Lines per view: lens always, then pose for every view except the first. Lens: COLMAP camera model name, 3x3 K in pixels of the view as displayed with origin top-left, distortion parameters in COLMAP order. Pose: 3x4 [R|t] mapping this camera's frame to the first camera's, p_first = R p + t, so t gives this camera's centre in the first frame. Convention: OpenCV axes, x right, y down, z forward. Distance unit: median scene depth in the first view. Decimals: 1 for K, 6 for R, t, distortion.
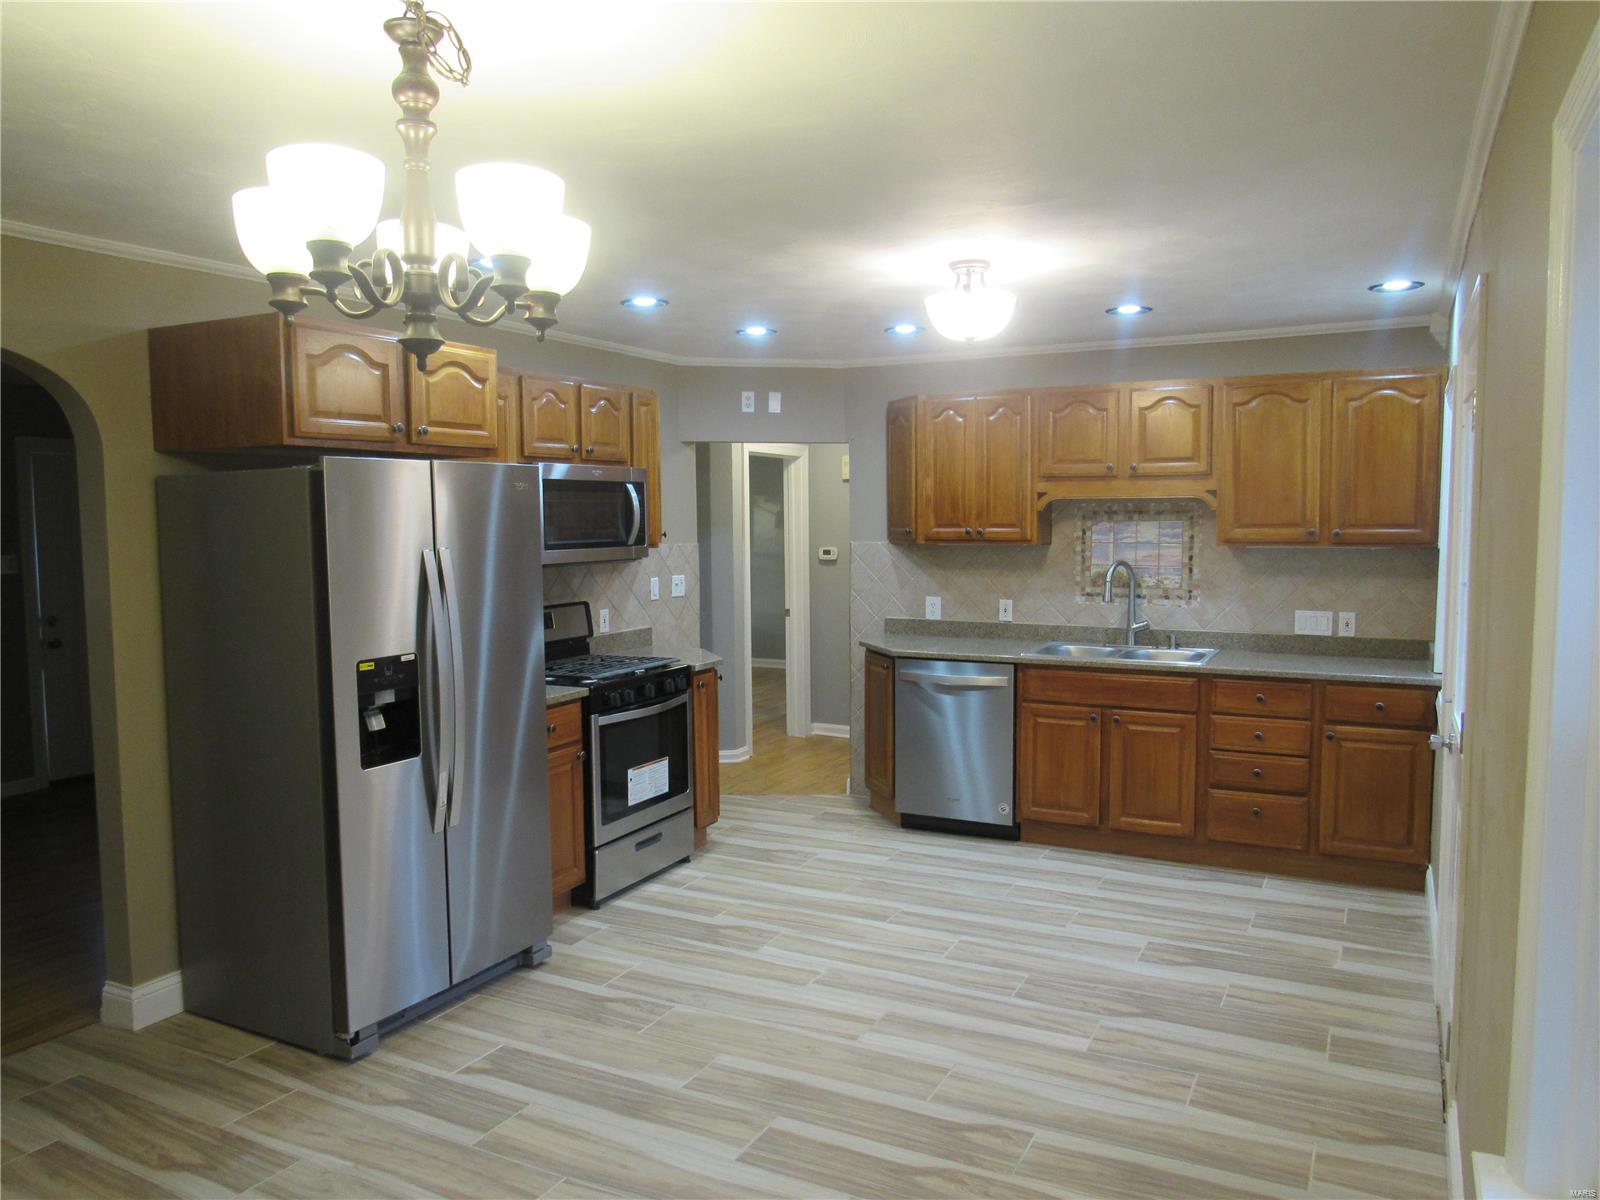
lens RADIAL K [[1144.6, 0, 798.9], [0, 1144.6, 604.0], [0, 0, 1]] dist [-0.014416, 0.000384]
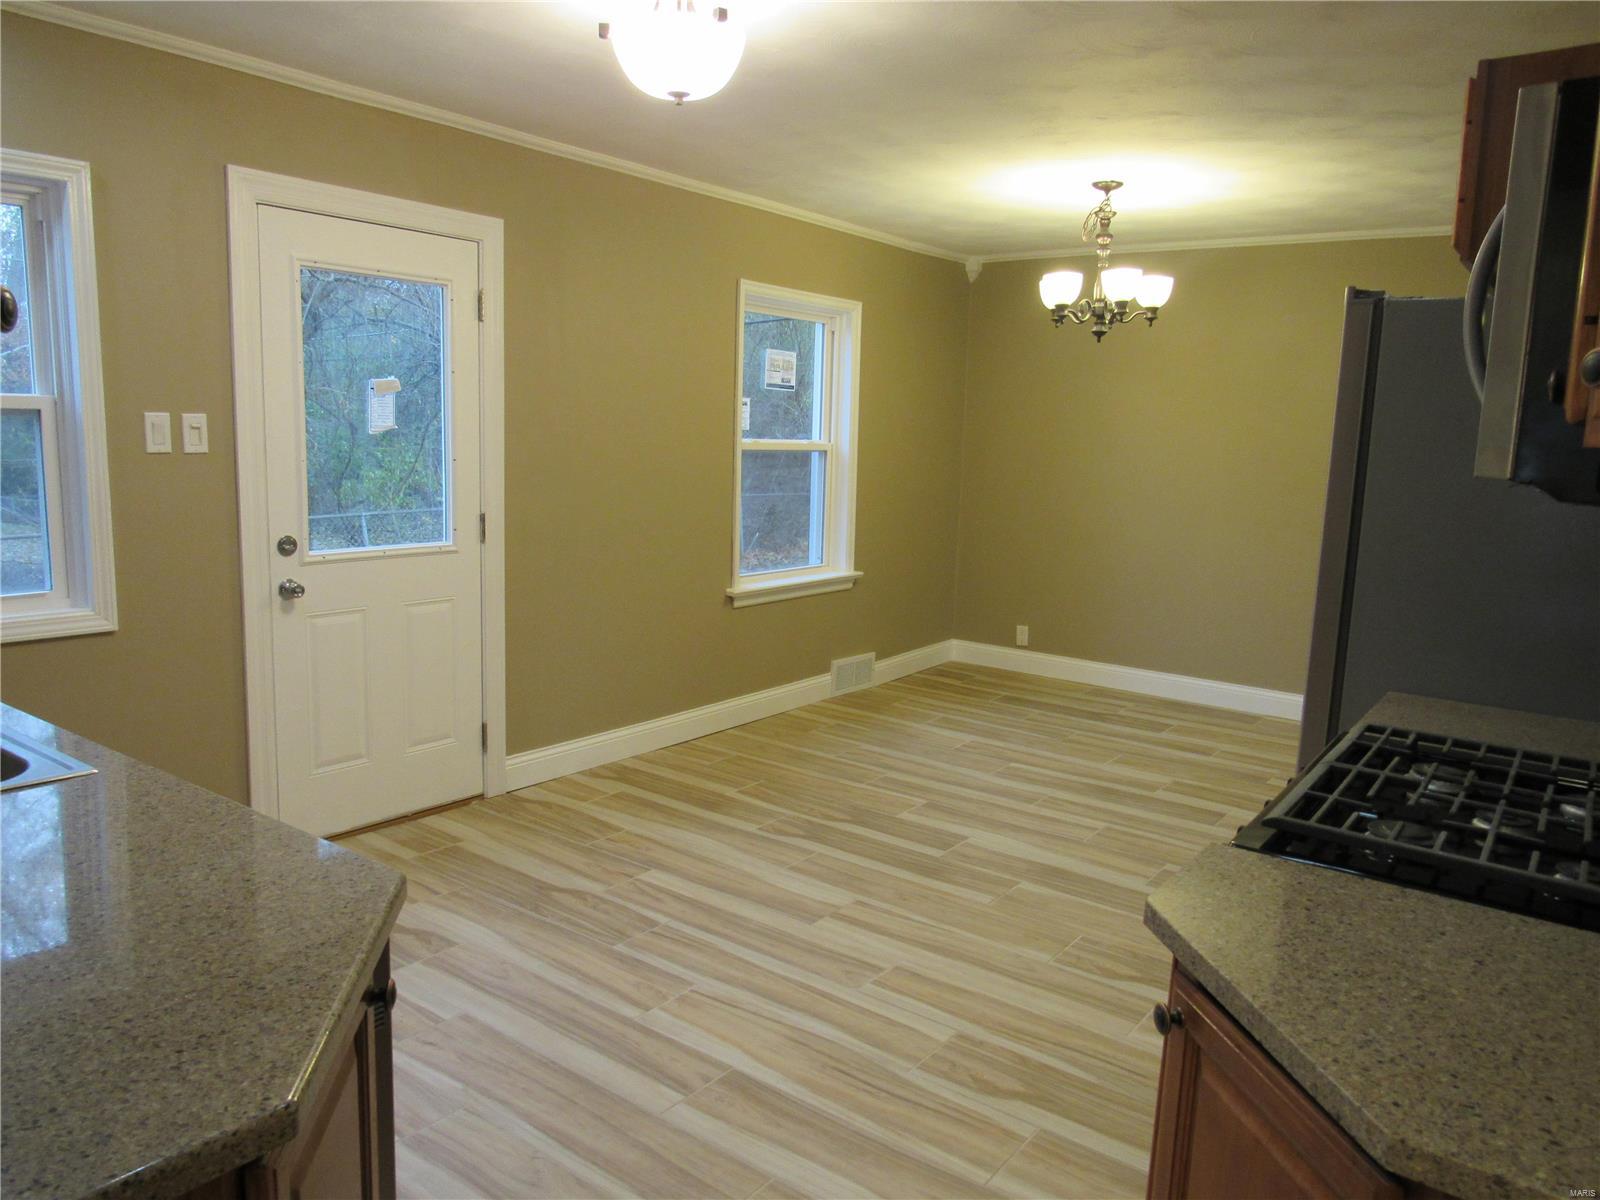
lens RADIAL K [[1144.6, 0, 799.7], [0, 1144.6, 599.5], [0, 0, 1]] dist [-0.014416, 0.000384]
pose [[-0.986137, -0.047211, 0.159077, -0.046789], [-0.011103, 0.975297, 0.220619, -0.097642], [-0.165563, 0.215795, -0.962300, 1.862933]]
